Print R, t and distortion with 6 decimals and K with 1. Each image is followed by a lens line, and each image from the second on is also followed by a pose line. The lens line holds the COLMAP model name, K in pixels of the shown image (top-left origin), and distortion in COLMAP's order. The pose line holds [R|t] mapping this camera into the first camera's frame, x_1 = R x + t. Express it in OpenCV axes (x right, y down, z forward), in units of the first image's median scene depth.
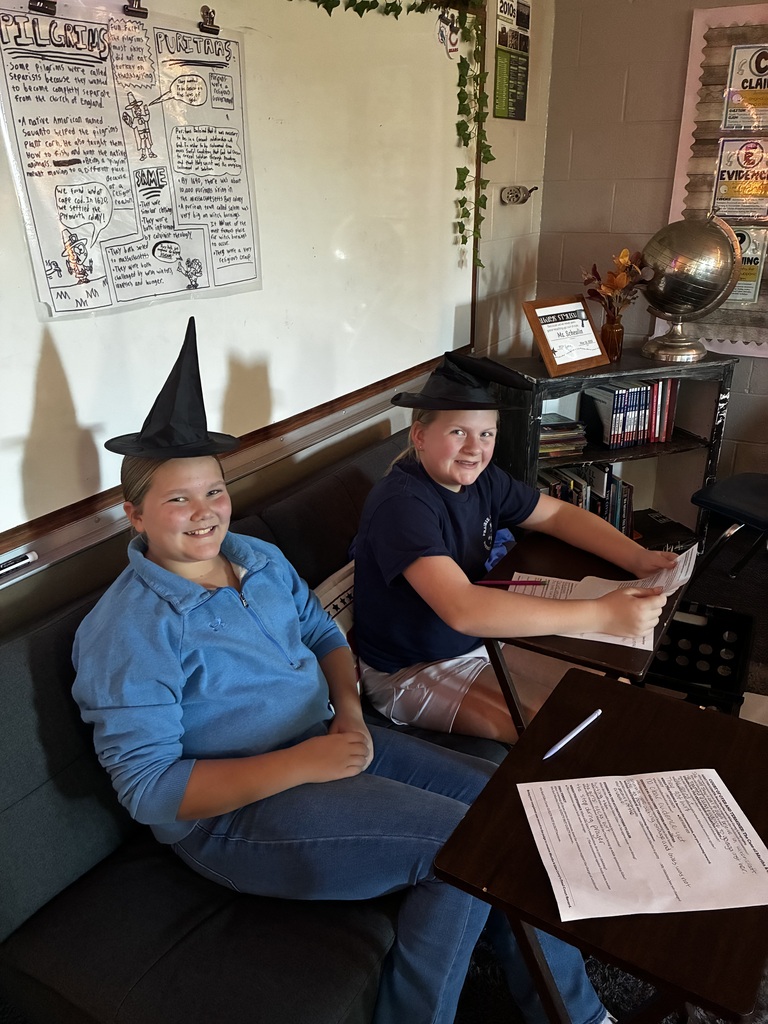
lens RADIAL K [[788.2, 0, 384.0], [0, 788.2, 512.0], [0, 0, 1]] dist [0.111331, -0.142885]
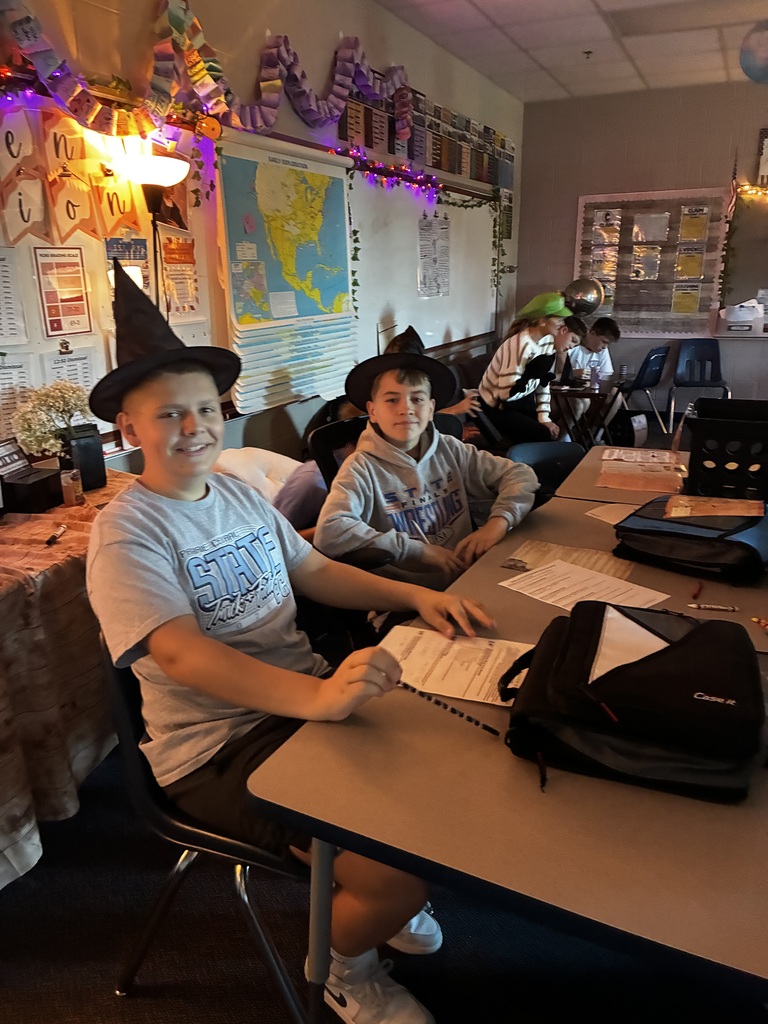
lens RADIAL K [[784.0, 0, 381.4], [0, 784.0, 493.1], [0, 0, 1]] dist [0.077639, -0.072003]
pose [[0.993862, -0.026493, 0.107411, -0.507093], [0.039321, 0.992099, -0.119135, 0.549850], [-0.103406, 0.122627, 0.987051, -1.241915]]
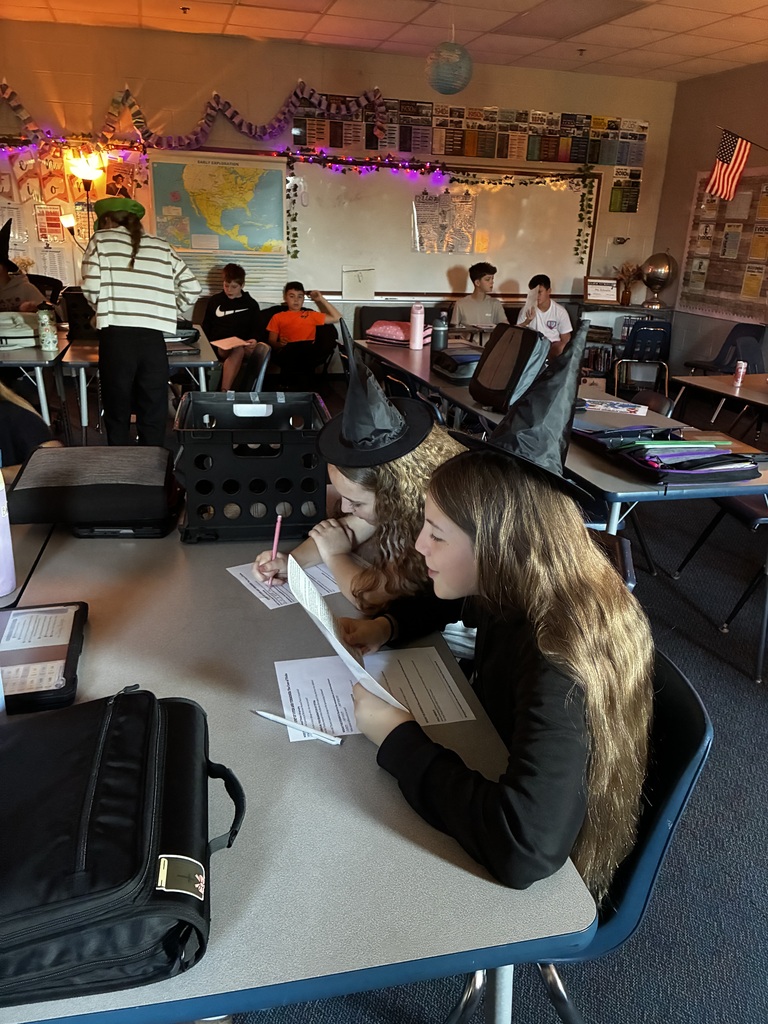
lens RADIAL K [[788.2, 0, 384.0], [0, 788.2, 512.0], [0, 0, 1]] dist [0.111331, -0.142885]
pose [[0.727771, 0.272328, -0.629434, 1.558254], [-0.310995, 0.949041, 0.051026, 0.566220], [0.611254, 0.158616, 0.775377, -1.396730]]
